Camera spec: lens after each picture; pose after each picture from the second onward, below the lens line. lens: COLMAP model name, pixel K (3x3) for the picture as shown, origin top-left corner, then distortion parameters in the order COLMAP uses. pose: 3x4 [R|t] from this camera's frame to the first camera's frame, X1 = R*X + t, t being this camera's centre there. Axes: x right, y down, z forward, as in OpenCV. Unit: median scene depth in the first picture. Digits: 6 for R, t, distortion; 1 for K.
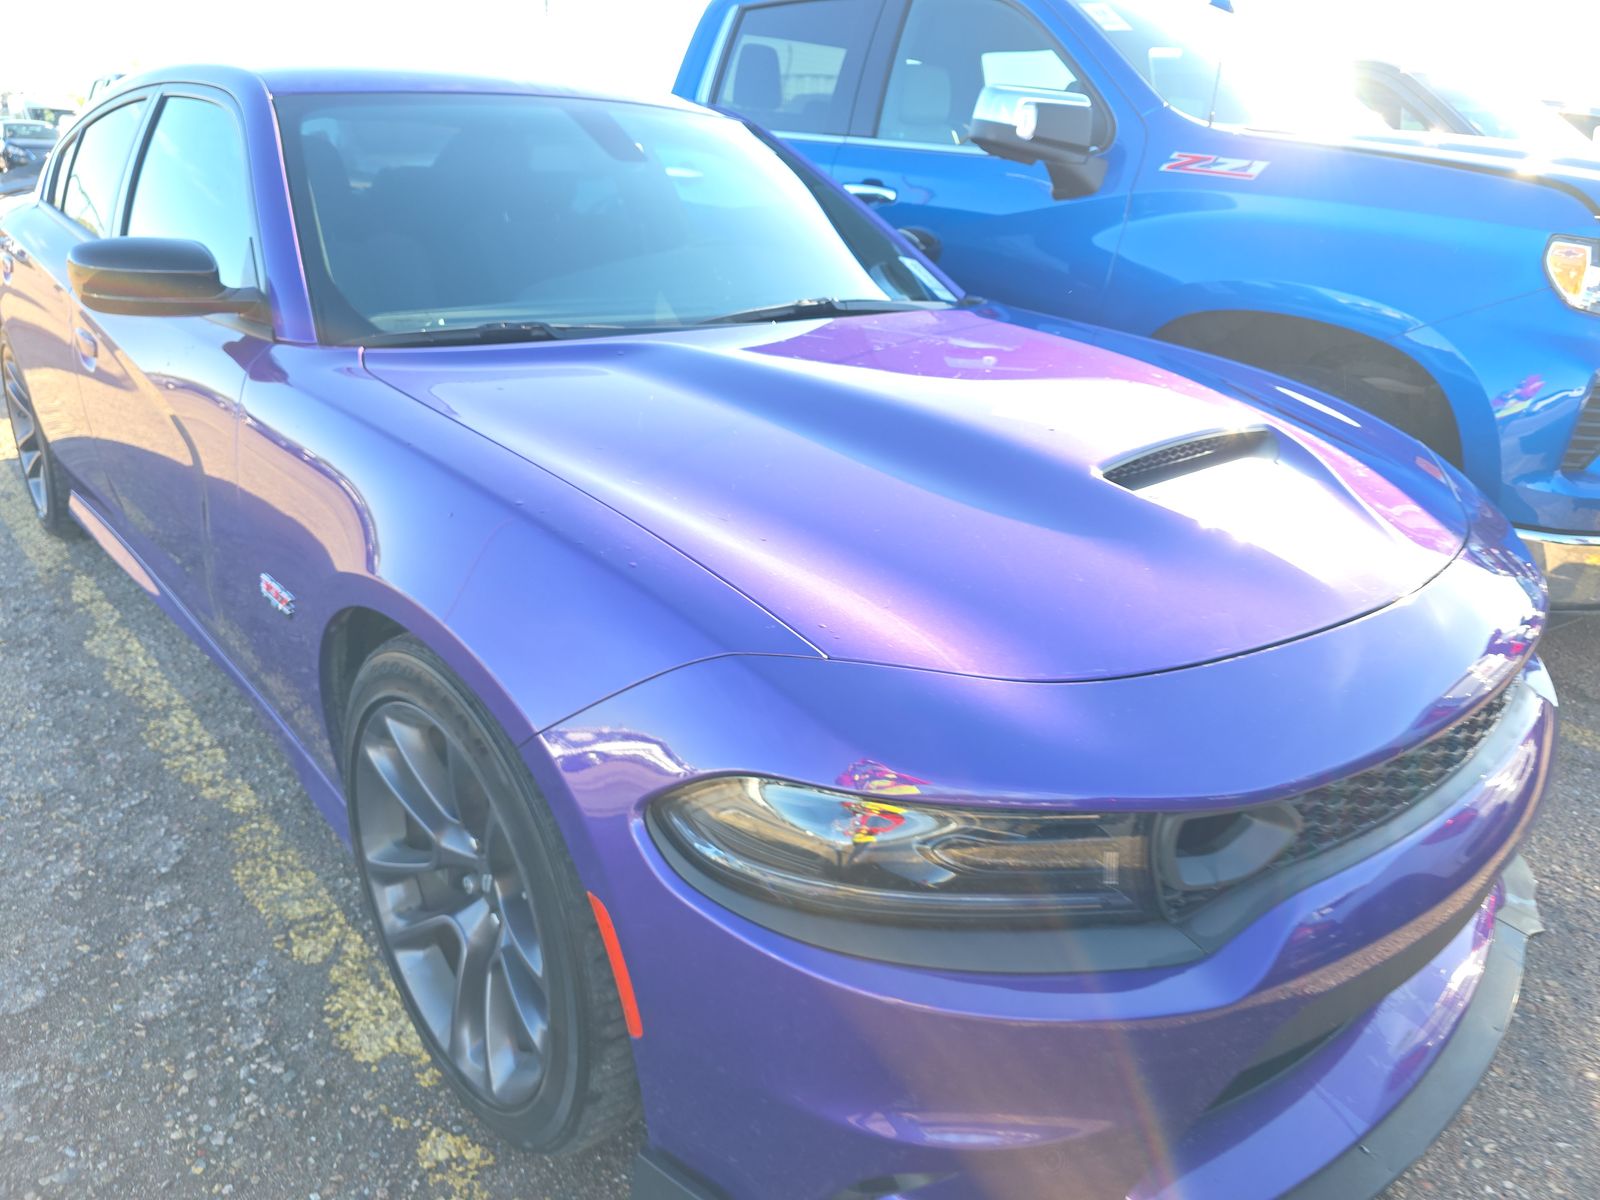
lens RADIAL K [[1068.6, 0, 796.3], [0, 1068.6, 606.8], [0, 0, 1]] dist [0.037706, -0.029710]
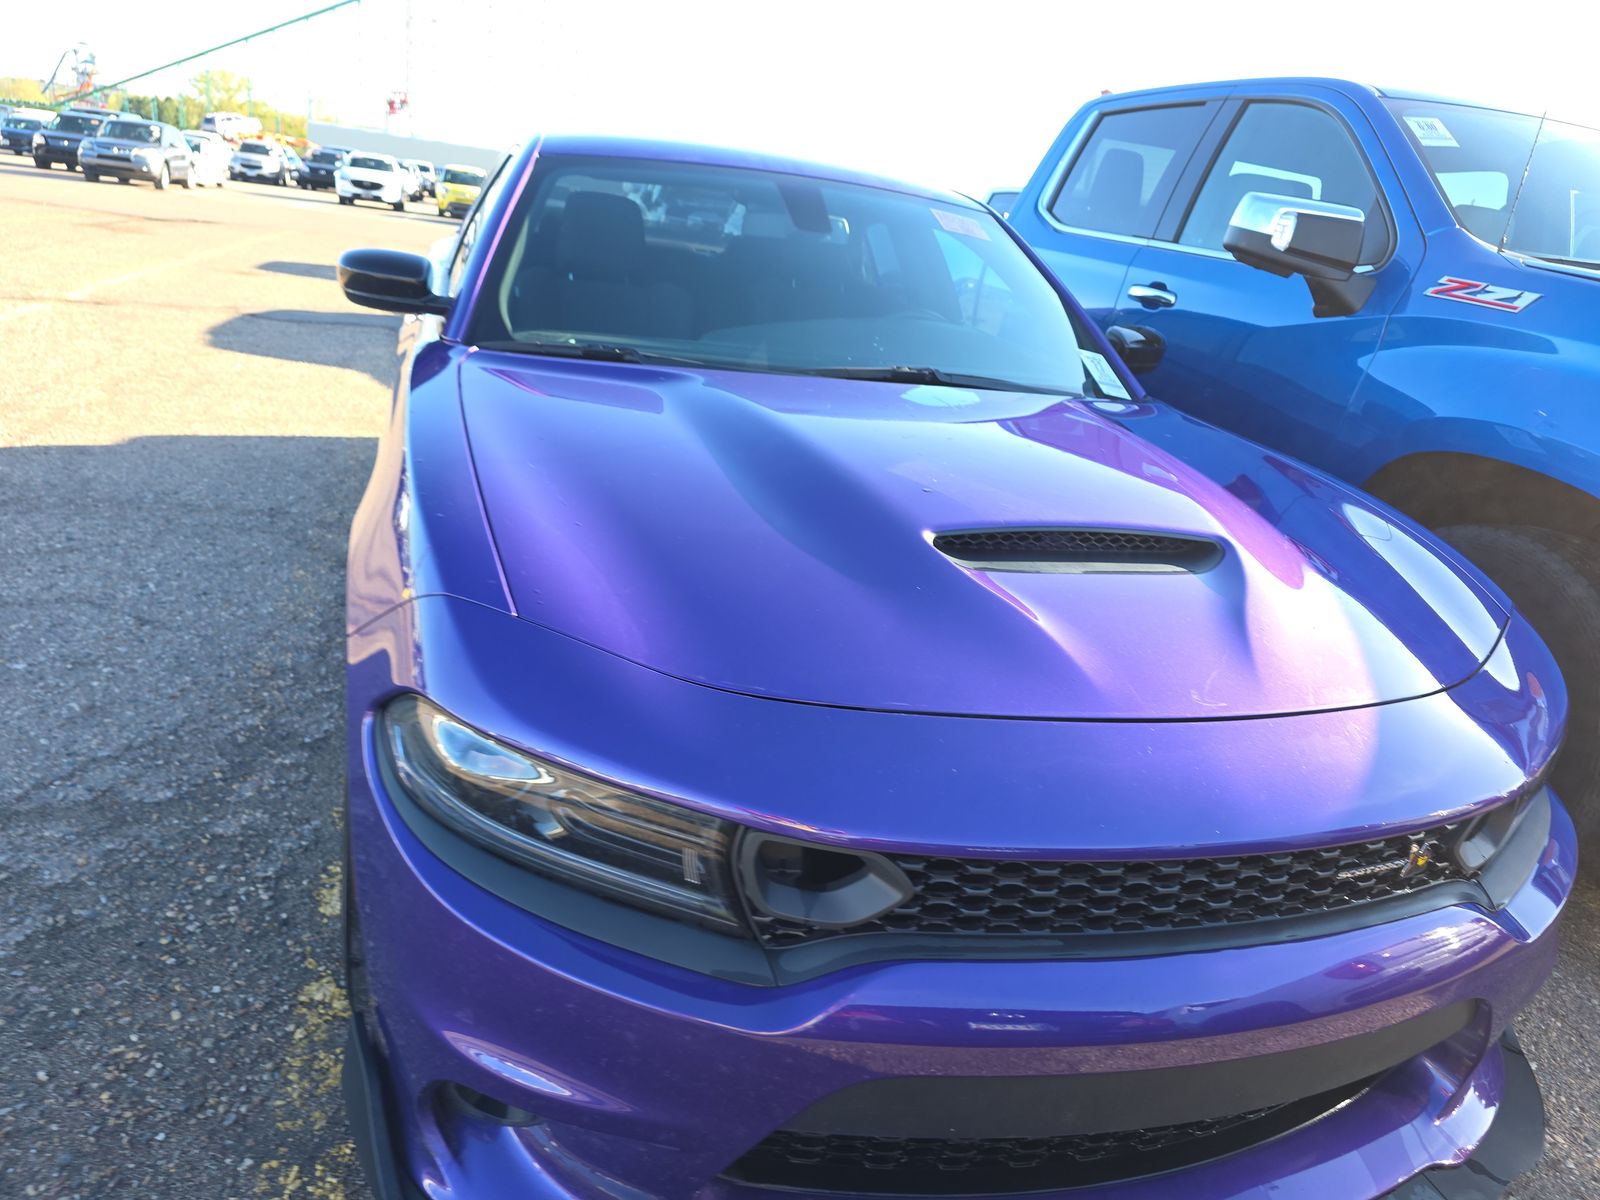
lens RADIAL K [[1057.1, 0, 800.3], [0, 1057.1, 621.8], [0, 0, 1]] dist [0.022059, -0.001754]
pose [[0.911098, 0.209125, -0.355202, 0.416416], [-0.232070, 0.972433, -0.022745, 0.004667], [0.340653, 0.103154, 0.934513, 0.028354]]
